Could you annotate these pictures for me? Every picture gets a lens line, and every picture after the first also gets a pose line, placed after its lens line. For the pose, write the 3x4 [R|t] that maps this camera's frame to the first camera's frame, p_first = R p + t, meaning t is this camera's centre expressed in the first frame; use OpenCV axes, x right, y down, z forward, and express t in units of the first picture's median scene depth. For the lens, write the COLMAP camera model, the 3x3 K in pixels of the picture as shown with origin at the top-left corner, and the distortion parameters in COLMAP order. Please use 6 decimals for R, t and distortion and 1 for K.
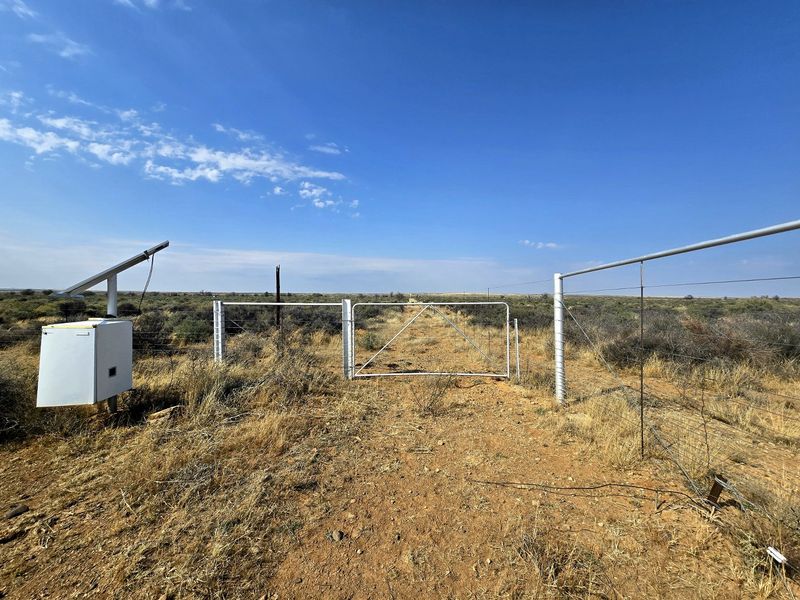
lens RADIAL K [[325.9, 0, 400.0], [0, 325.9, 300.0], [0, 0, 1]] dist [-0.001397, -0.000226]
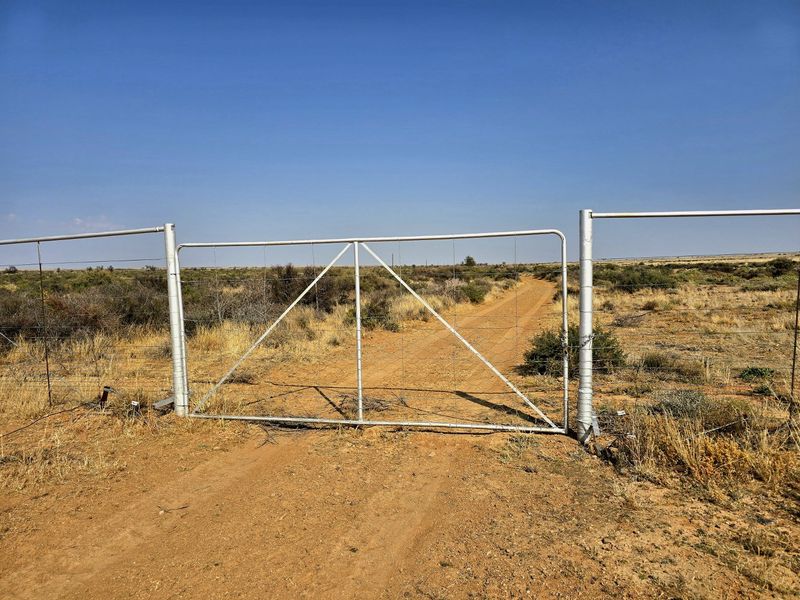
lens RADIAL K [[554.0, 0, 400.0], [0, 554.0, 300.0], [0, 0, 1]] dist [0.057280, -0.054879]
pose [[0.234173, -0.069275, 0.969724, -0.485093], [0.026874, 0.997538, 0.064773, -0.002547], [-0.971823, 0.010892, 0.235458, -0.387007]]
